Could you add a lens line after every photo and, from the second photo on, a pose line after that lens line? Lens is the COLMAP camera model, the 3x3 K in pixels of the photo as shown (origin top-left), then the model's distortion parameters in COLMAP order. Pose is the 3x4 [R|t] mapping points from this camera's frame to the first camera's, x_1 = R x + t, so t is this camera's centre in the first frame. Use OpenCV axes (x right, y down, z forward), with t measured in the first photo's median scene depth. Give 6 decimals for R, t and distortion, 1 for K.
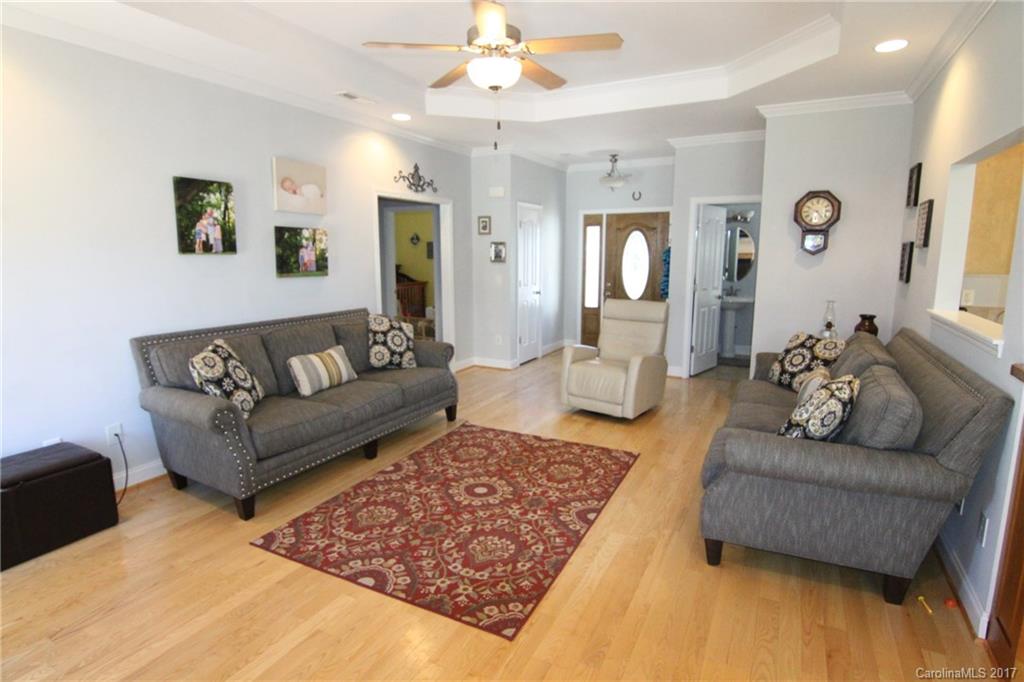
lens RADIAL K [[525.2, 0, 517.4], [0, 525.2, 336.9], [0, 0, 1]] dist [-0.004619, -0.010920]
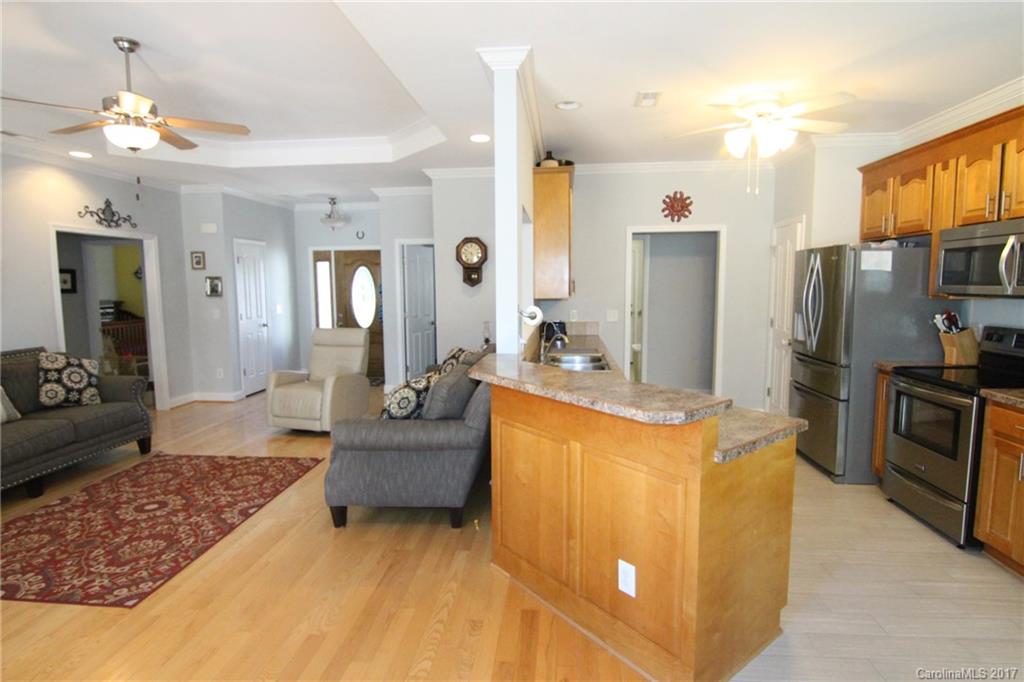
lens RADIAL K [[525.2, 0, 511.8], [0, 525.2, 336.2], [0, 0, 1]] dist [-0.004619, -0.010920]
pose [[0.928060, -0.044677, 0.369741, 0.180017], [0.067469, 0.996520, -0.048938, 0.034160], [-0.366269, 0.070363, 0.927845, -0.220863]]
